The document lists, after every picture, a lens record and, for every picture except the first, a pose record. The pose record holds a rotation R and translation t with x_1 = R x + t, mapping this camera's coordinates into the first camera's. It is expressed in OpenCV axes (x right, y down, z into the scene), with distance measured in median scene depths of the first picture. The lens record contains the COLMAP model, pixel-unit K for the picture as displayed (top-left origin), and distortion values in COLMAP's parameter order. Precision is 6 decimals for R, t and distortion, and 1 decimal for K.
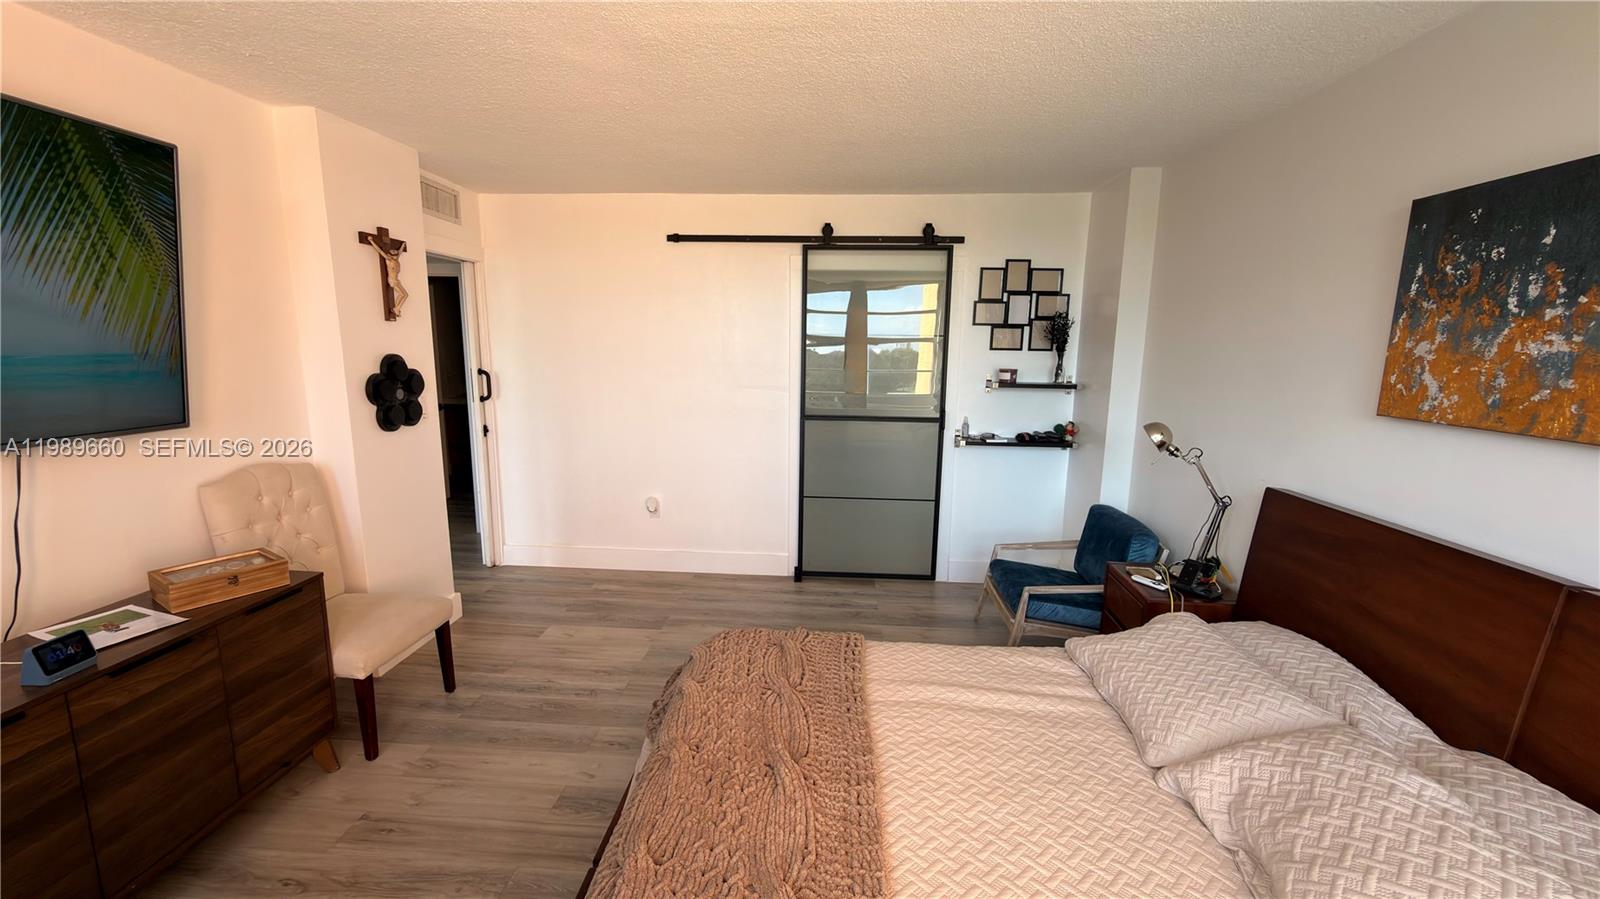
lens RADIAL K [[638.6, 0, 802.9], [0, 638.6, 456.2], [0, 0, 1]] dist [-0.001762, 0.000680]
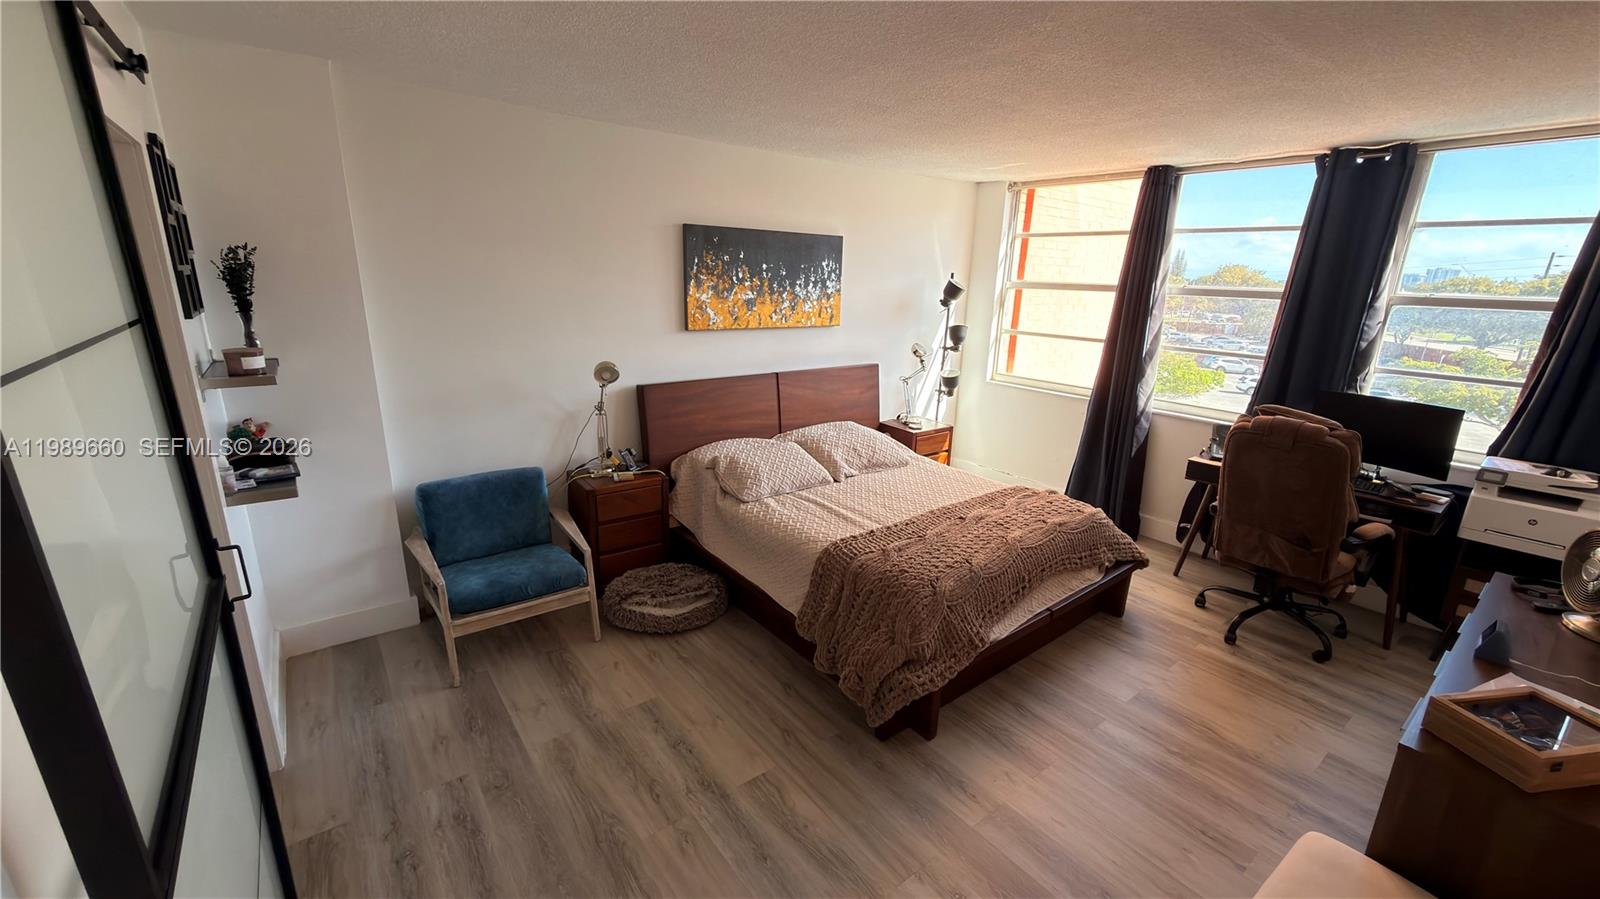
lens RADIAL K [[638.6, 0, 797.4], [0, 638.6, 455.1], [0, 0, 1]] dist [-0.001762, 0.000680]
pose [[-0.658781, -0.238824, 0.713422, -0.721645], [0.094940, 0.914305, 0.393741, -0.387917], [-0.746320, 0.327121, -0.579653, 1.693924]]
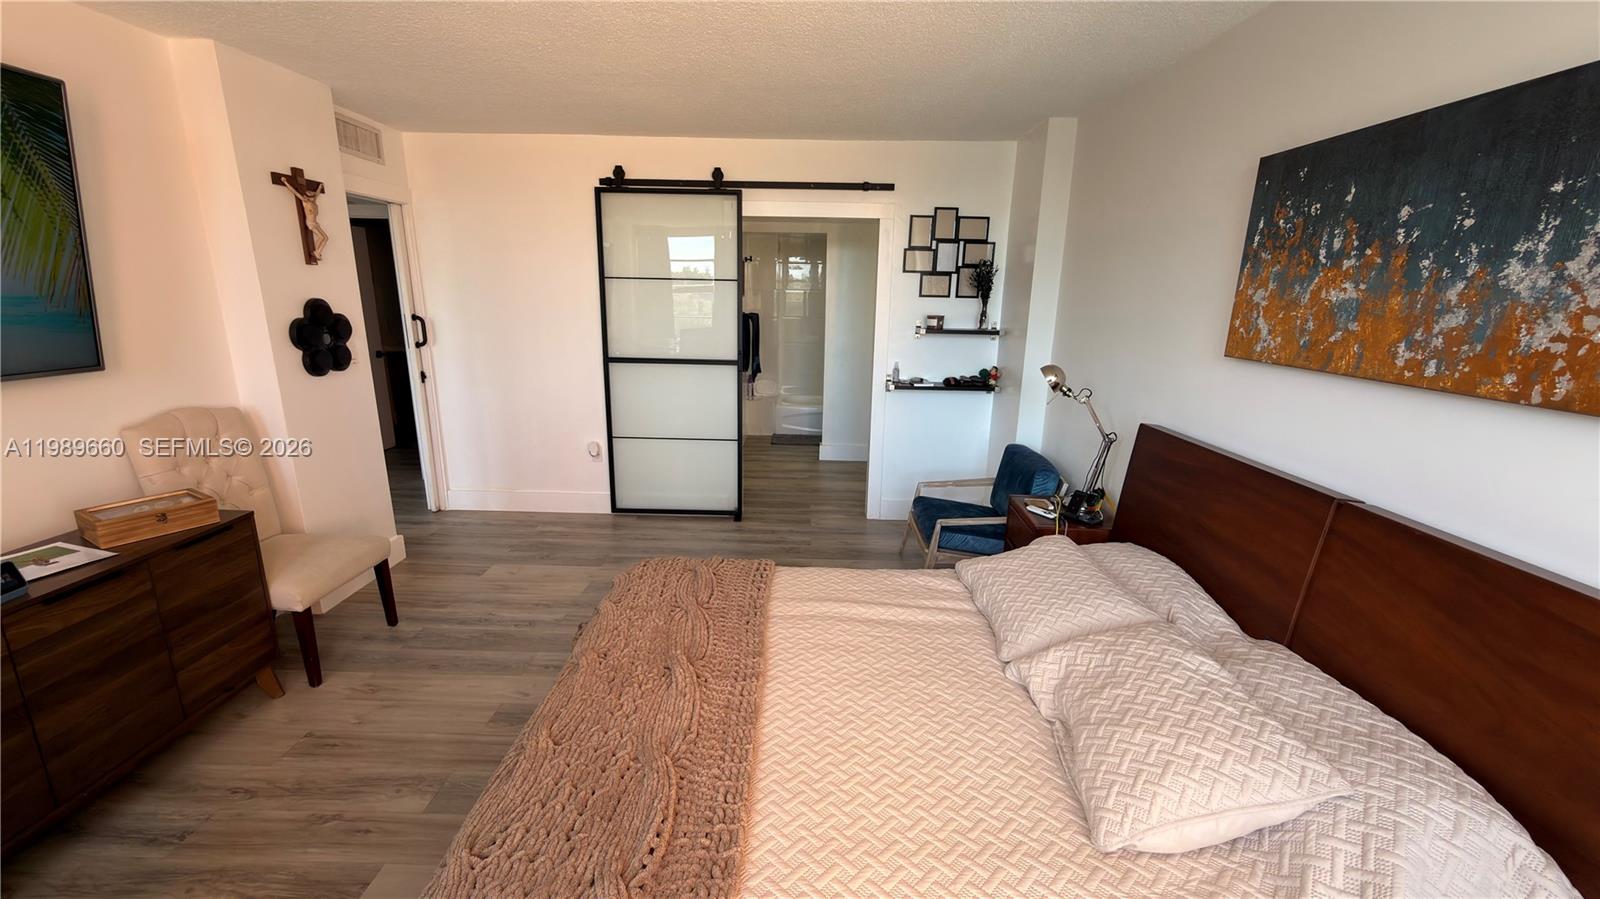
lens RADIAL K [[638.6, 0, 802.8], [0, 638.6, 456.5], [0, 0, 1]] dist [-0.001762, 0.000680]
pose [[0.998682, -0.008897, 0.050543, 0.087451], [0.004879, 0.996858, 0.079060, 0.015353], [-0.051087, -0.078709, 0.995588, -0.071339]]
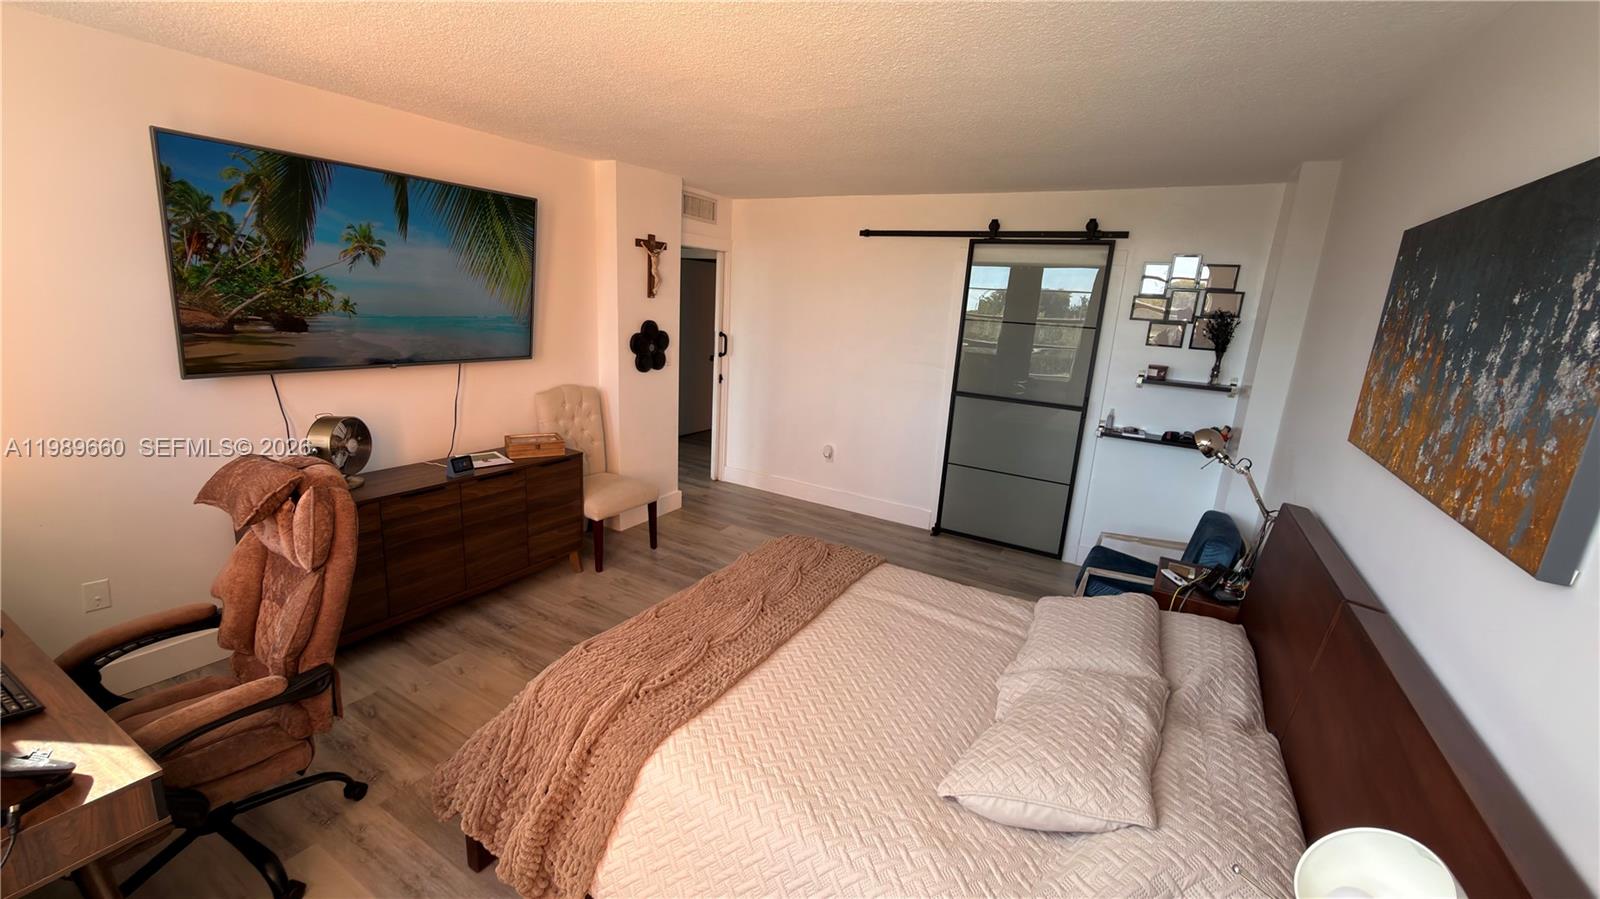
lens RADIAL K [[638.6, 0, 799.2], [0, 638.6, 457.5], [0, 0, 1]] dist [-0.001762, 0.000680]
pose [[0.891631, 0.146266, -0.428487, 0.461329], [-0.123440, 0.989061, 0.080757, -0.009683], [0.435612, -0.019113, 0.899932, -0.252254]]
